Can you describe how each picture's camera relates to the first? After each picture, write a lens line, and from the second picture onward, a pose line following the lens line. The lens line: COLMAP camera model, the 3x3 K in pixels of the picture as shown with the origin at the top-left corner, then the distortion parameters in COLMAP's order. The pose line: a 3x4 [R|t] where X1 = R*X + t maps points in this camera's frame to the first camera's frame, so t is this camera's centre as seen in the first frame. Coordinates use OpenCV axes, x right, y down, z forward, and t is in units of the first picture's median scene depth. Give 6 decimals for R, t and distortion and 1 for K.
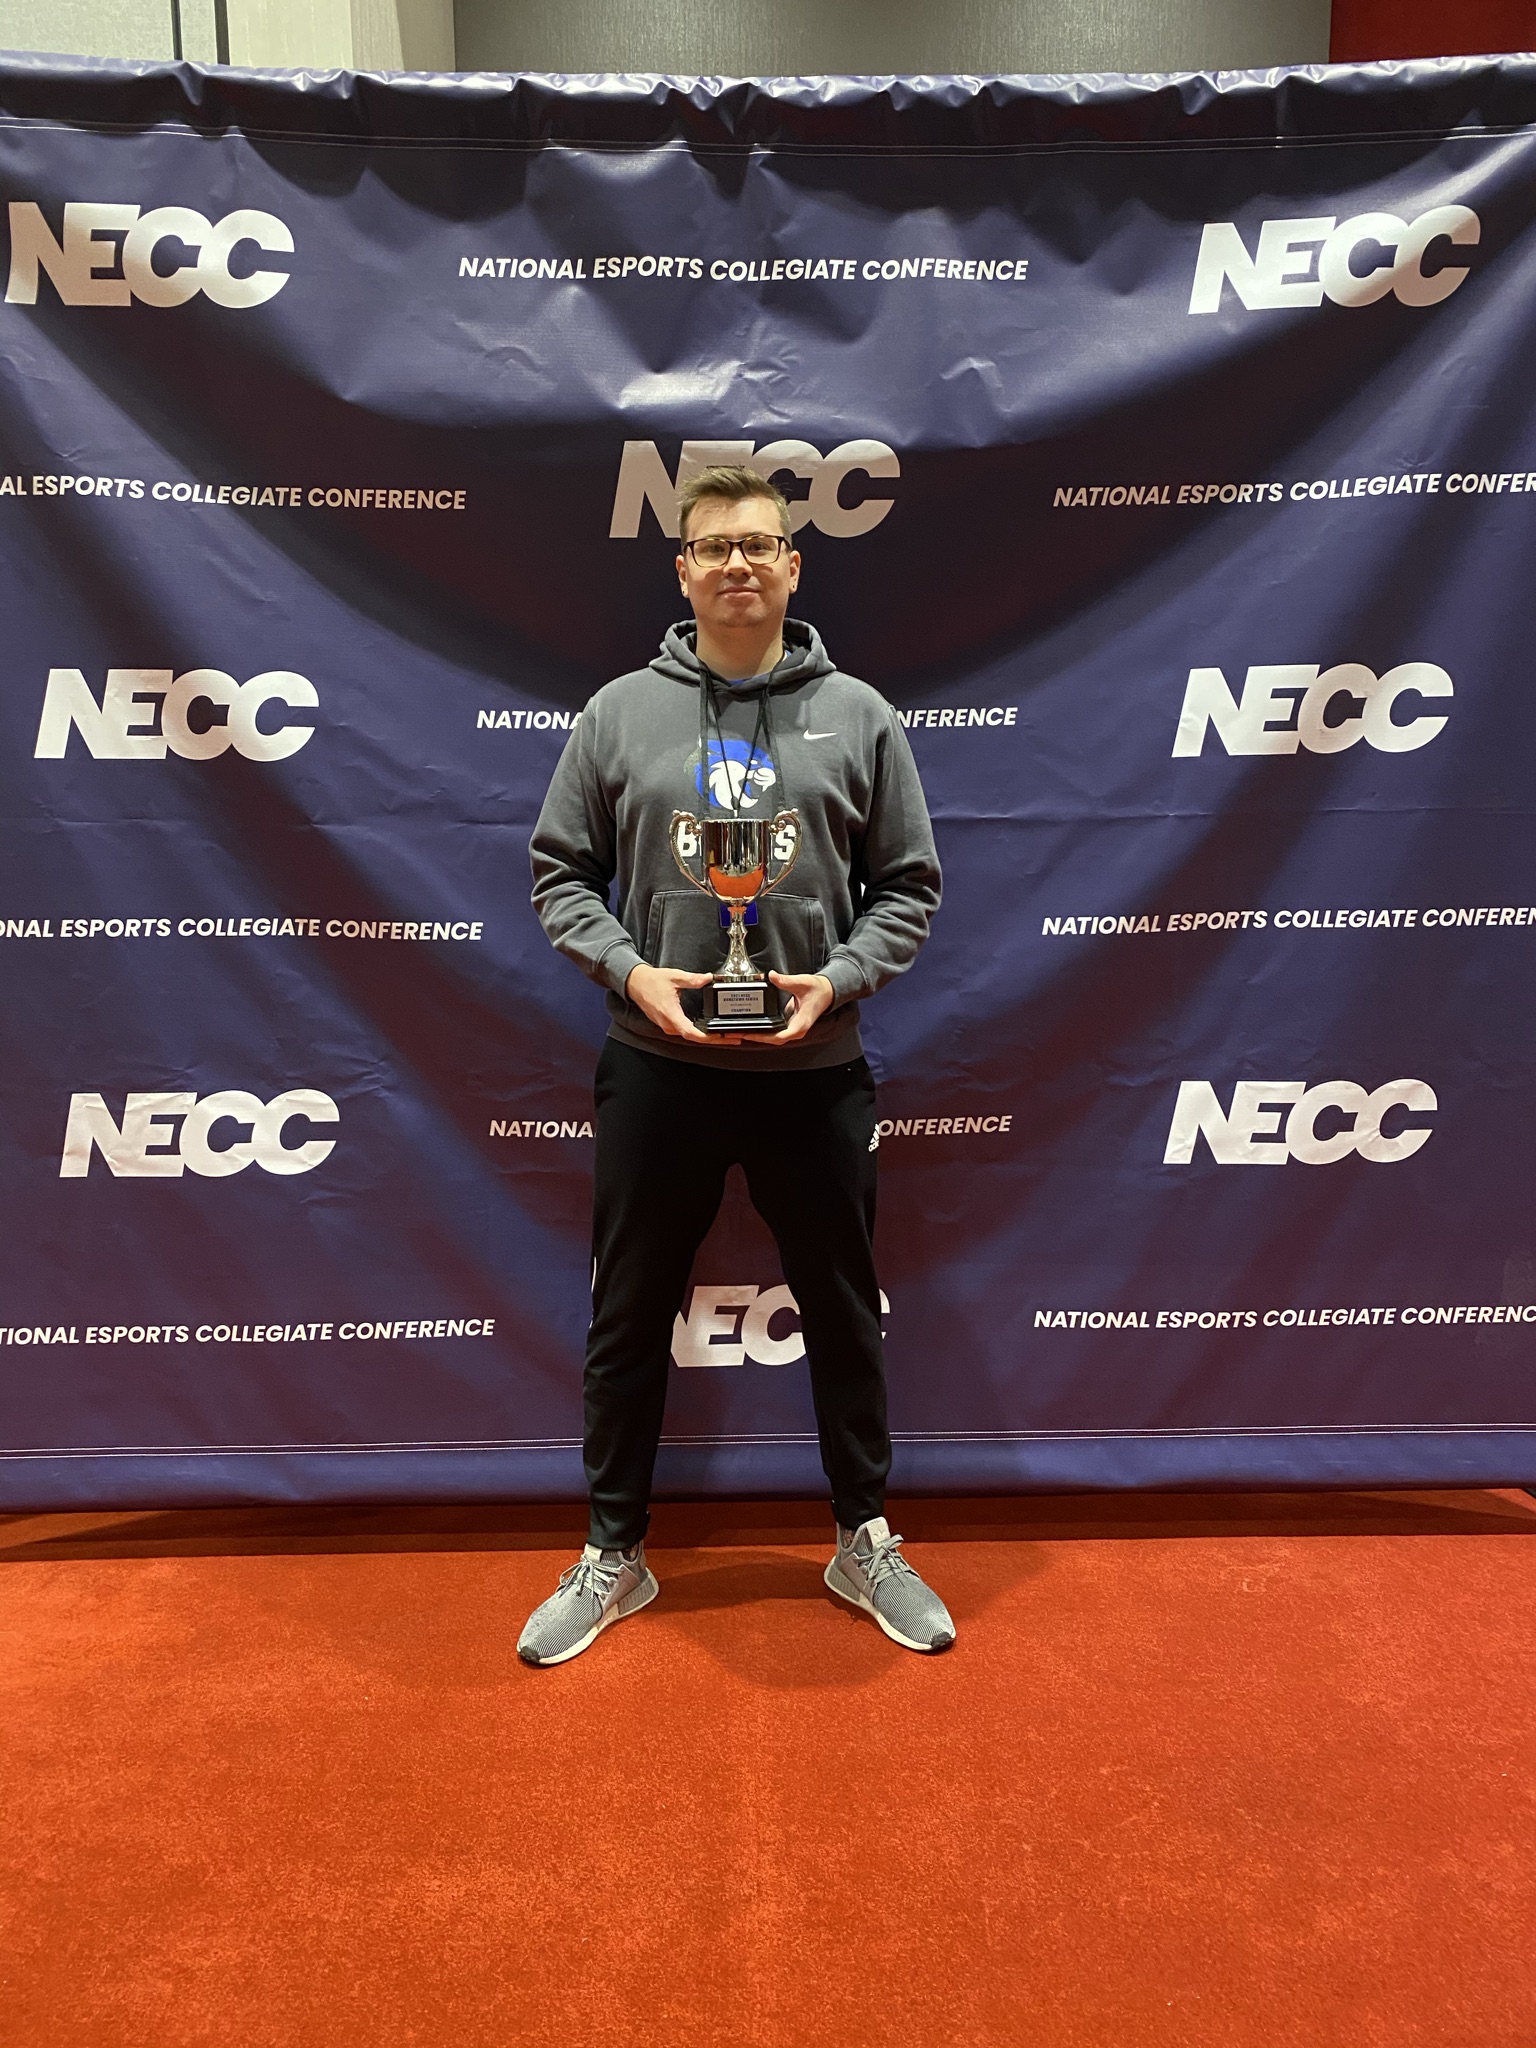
lens RADIAL K [[1560.3, 0, 763.1], [0, 1560.3, 1008.4], [0, 0, 1]] dist [0.004105, -0.007135]
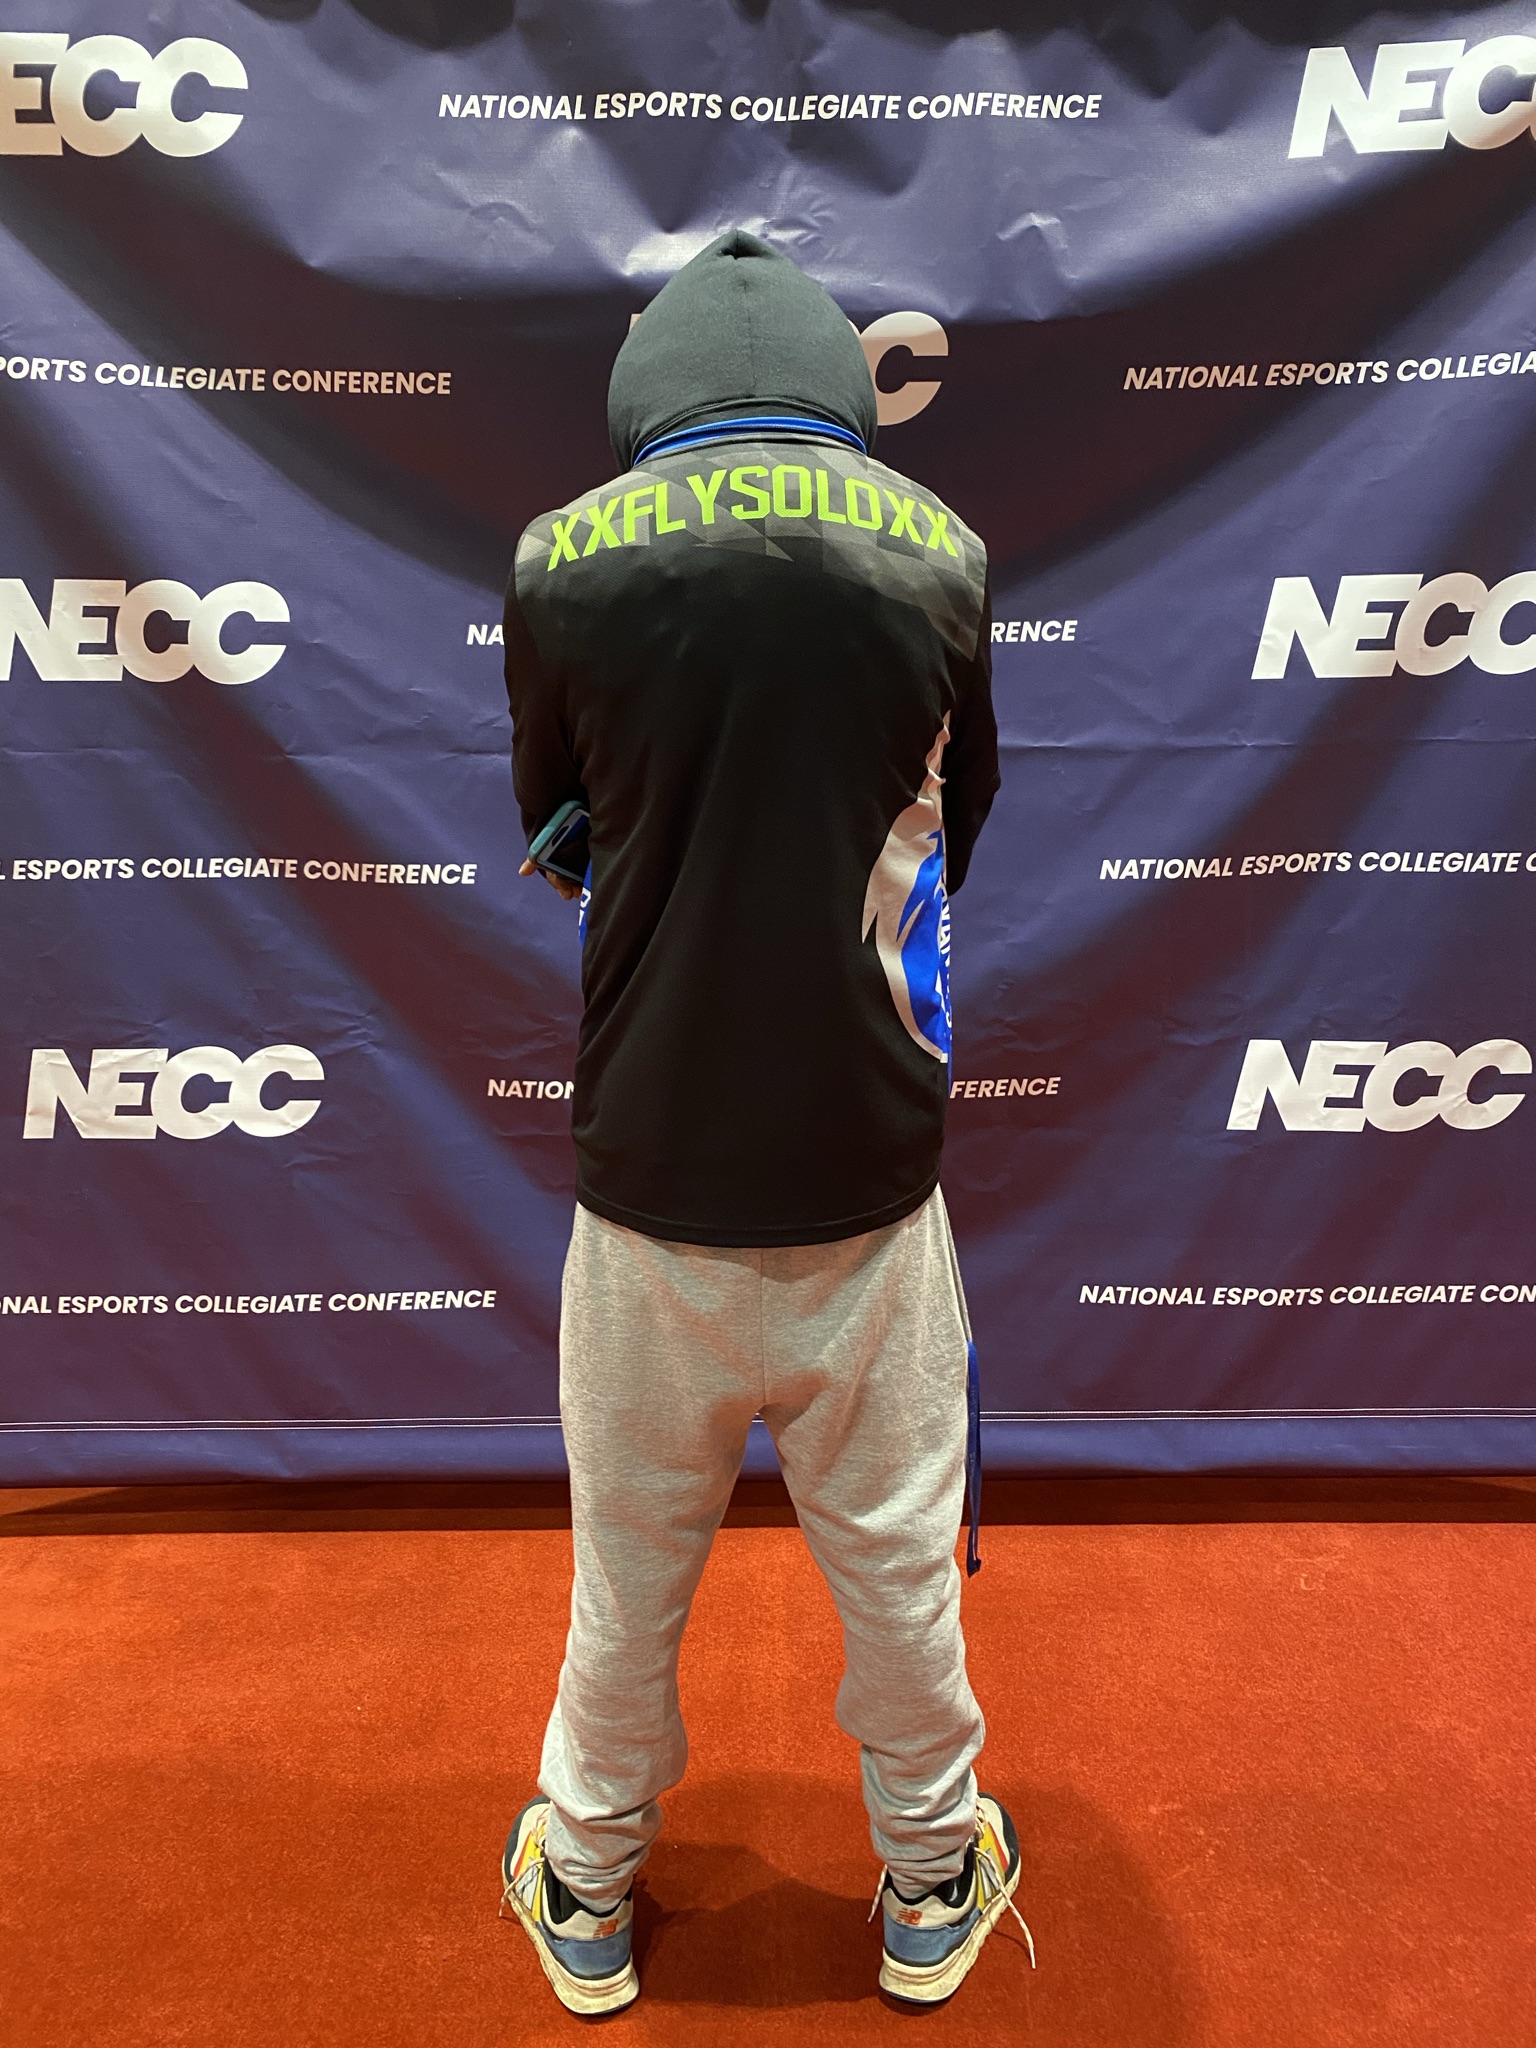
lens RADIAL K [[1560.3, 0, 758.3], [0, 1560.3, 1002.9], [0, 0, 1]] dist [0.004105, -0.007135]
pose [[0.999841, 0.005009, -0.017111, -0.001269], [-0.003558, 0.996473, 0.083834, -0.053575], [0.017470, -0.083759, 0.996333, 0.101470]]
